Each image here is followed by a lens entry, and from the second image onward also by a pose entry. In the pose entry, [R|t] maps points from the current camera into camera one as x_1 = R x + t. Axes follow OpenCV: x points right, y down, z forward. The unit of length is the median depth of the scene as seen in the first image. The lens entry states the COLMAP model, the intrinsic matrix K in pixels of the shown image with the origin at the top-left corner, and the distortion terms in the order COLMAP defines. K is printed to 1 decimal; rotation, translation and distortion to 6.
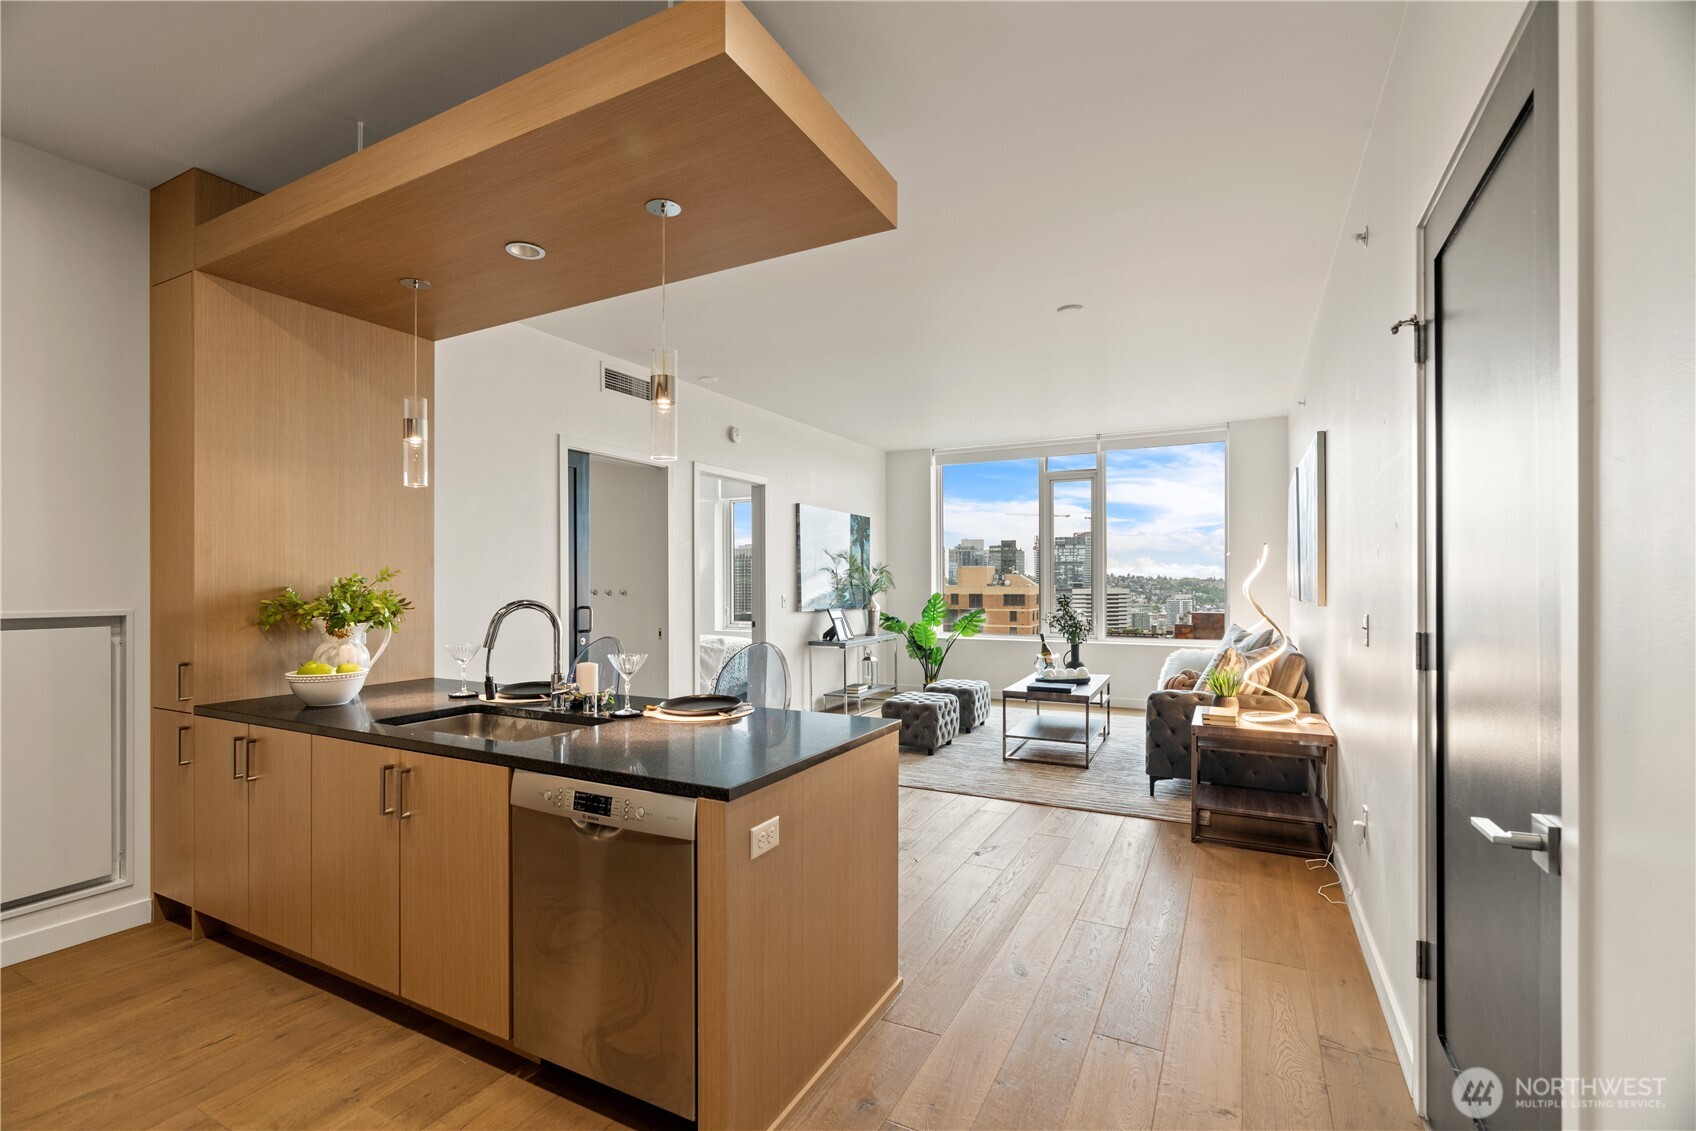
lens RADIAL K [[761.6, 0, 836.4], [0, 761.6, 580.3], [0, 0, 1]] dist [-0.014836, 0.004508]
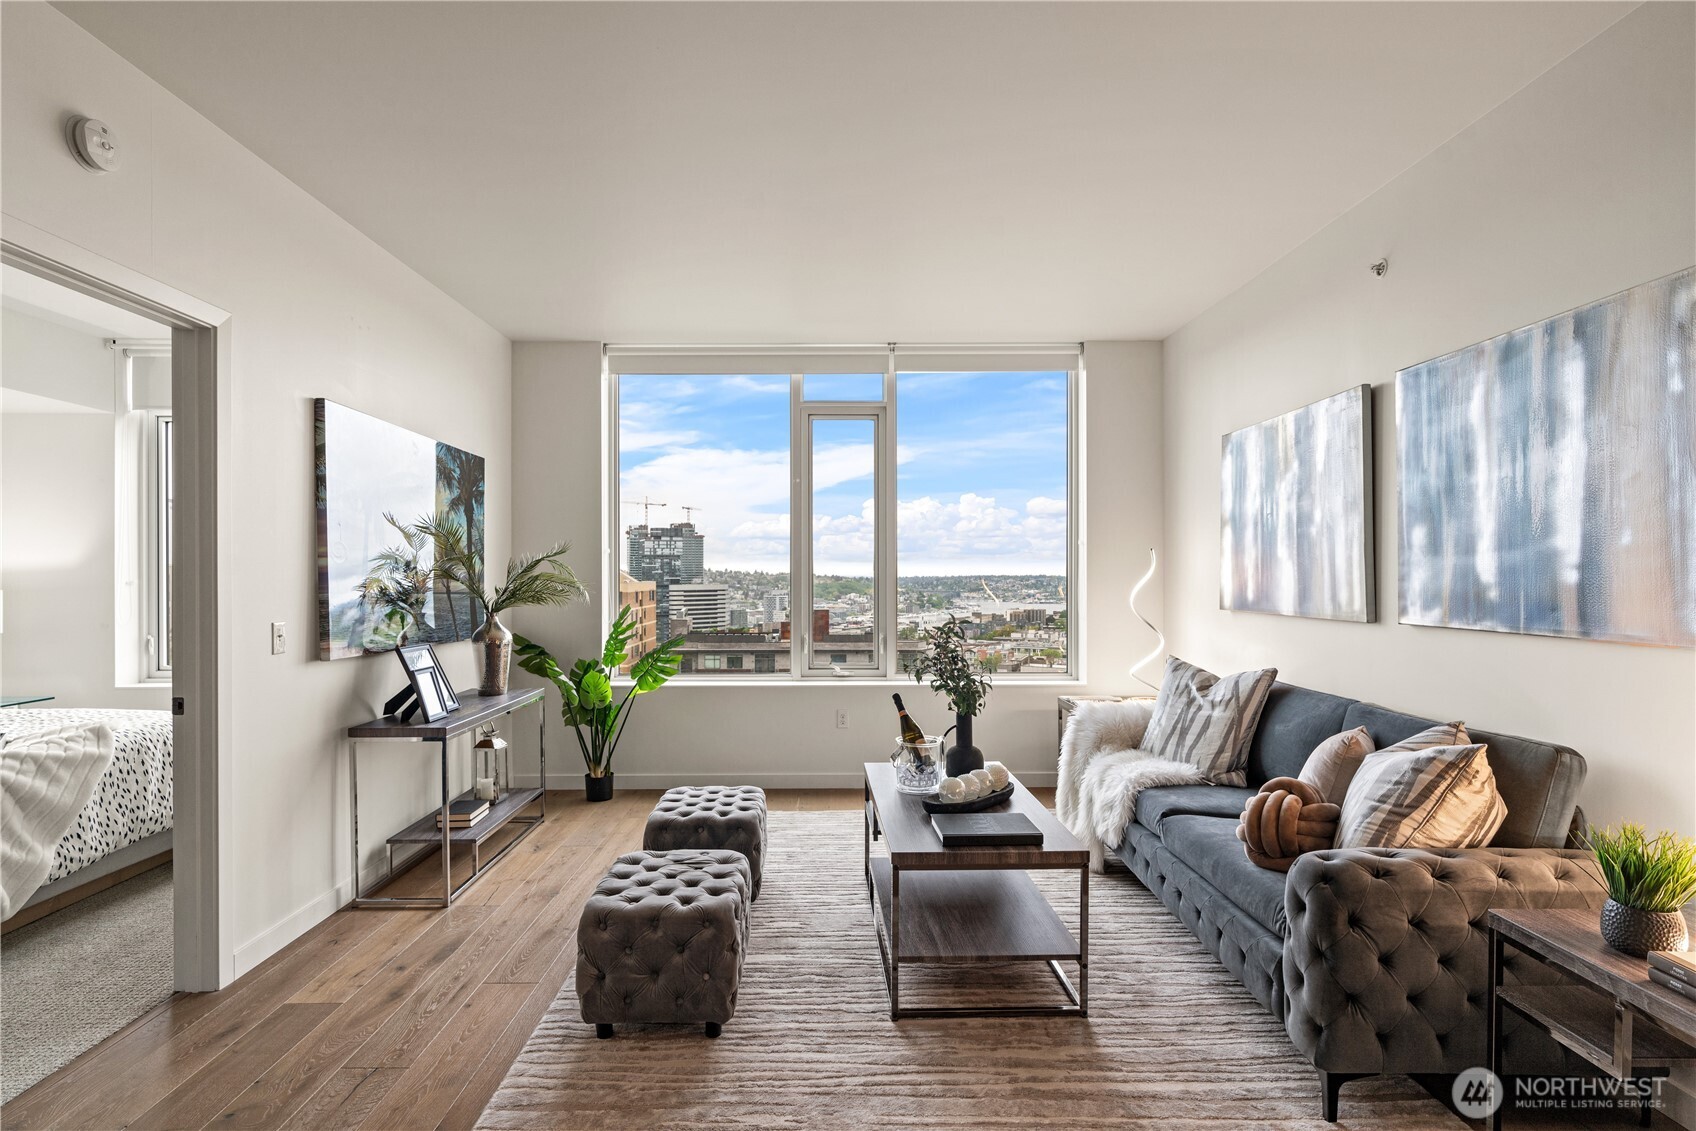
lens RADIAL K [[855.3, 0, 834.8], [0, 855.3, 575.0], [0, 0, 1]] dist [-0.013041, 0.007931]
pose [[0.881098, 0.001759, 0.472930, -0.034869], [-0.001646, 0.999998, -0.000652, -0.008170], [-0.472930, -0.000204, 0.881100, 0.698821]]
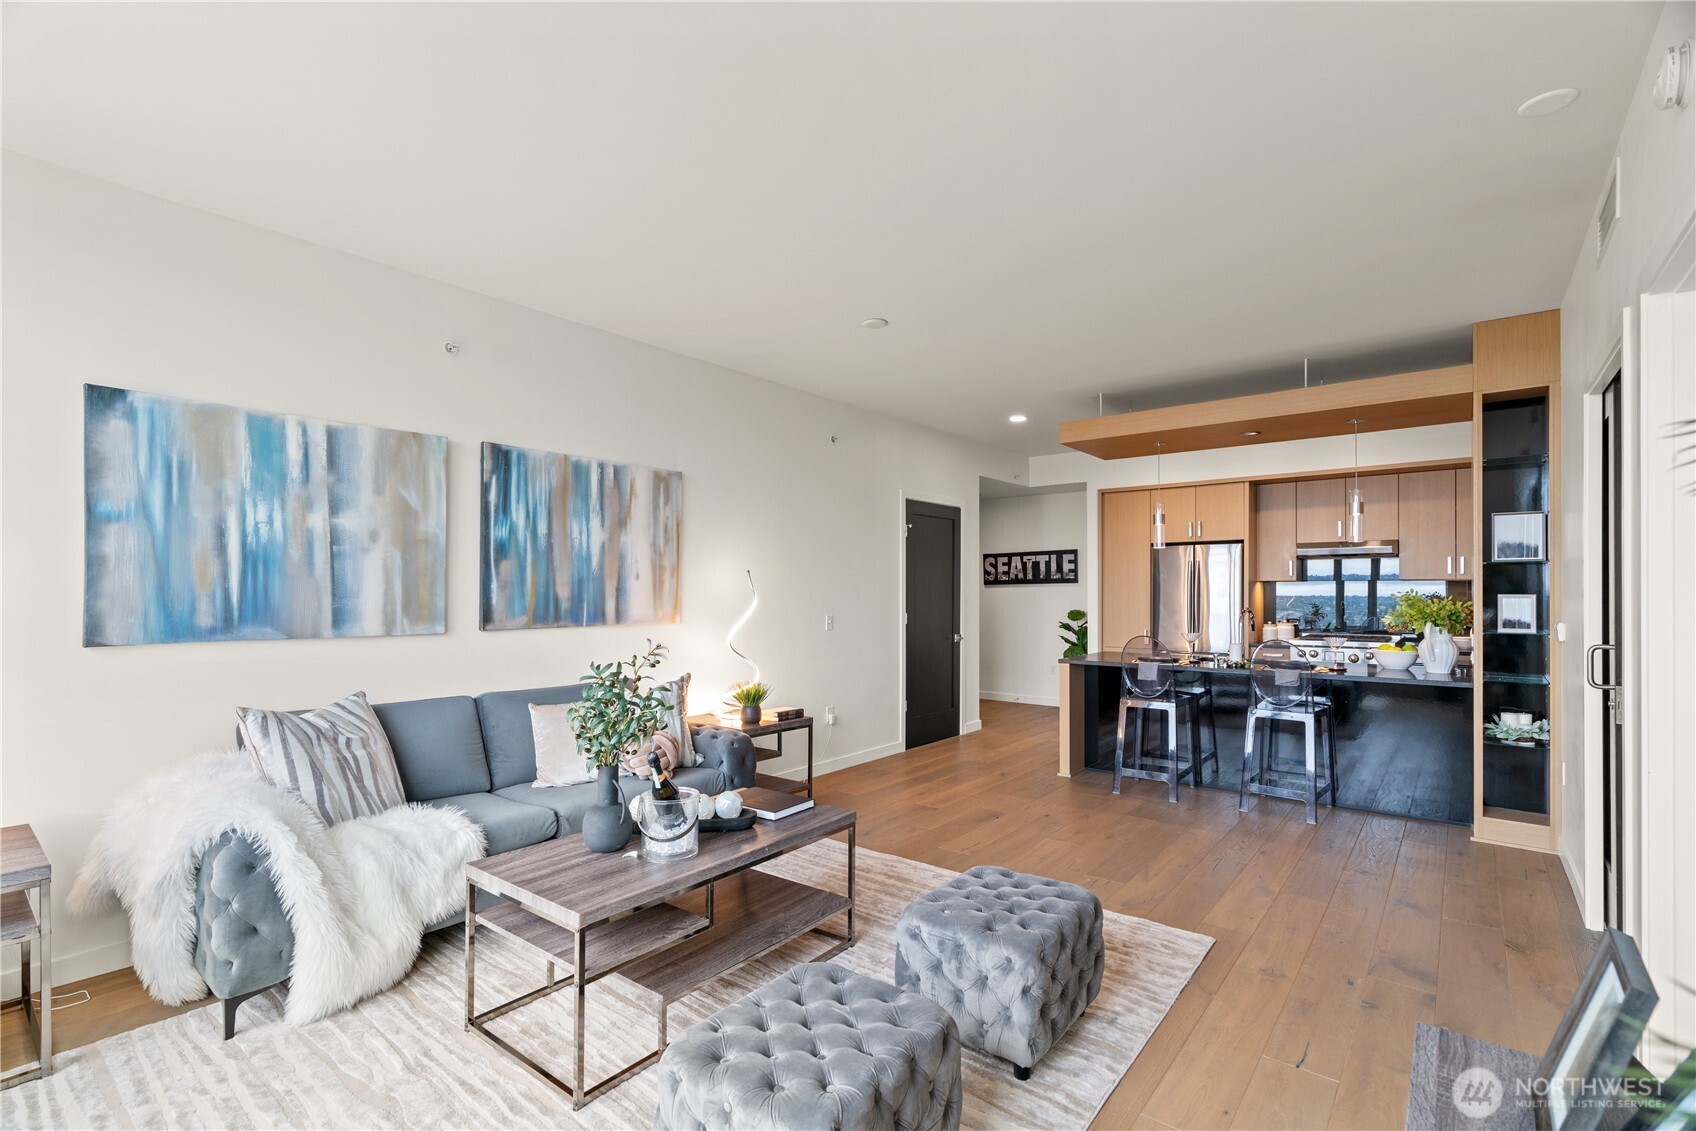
lens RADIAL K [[761.6, 0, 834.4], [0, 761.6, 589.5], [0, 0, 1]] dist [-0.014836, 0.004508]
pose [[-0.978255, 0.004373, 0.207360, 0.138283], [0.003308, 0.999979, -0.005483, -0.008065], [-0.207379, -0.004678, -0.978249, 1.764528]]
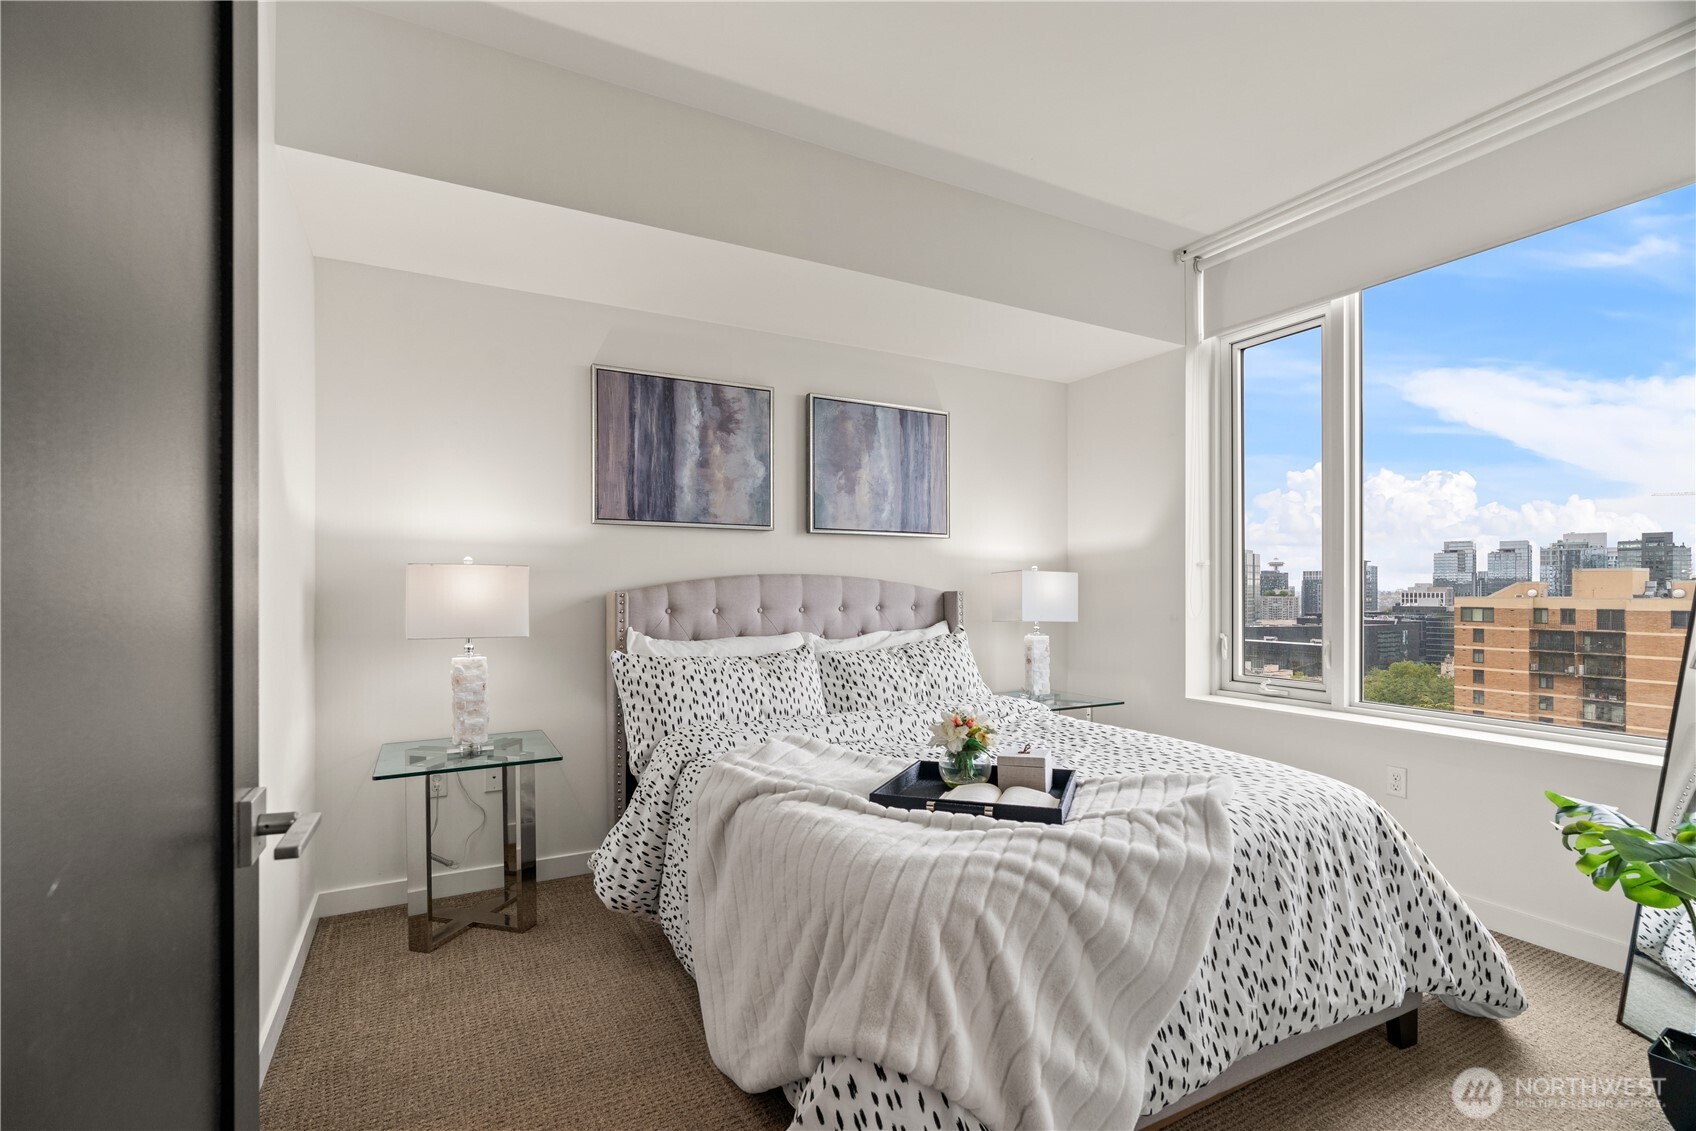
lens RADIAL K [[761.6, 0, 826.3], [0, 761.6, 584.3], [0, 0, 1]] dist [-0.014836, 0.004508]
pose [[0.820104, 0.000185, -0.572215, -0.198024], [-0.003427, 0.999984, -0.004587, 0.029058], [0.572205, 0.005723, 0.820091, 1.288566]]
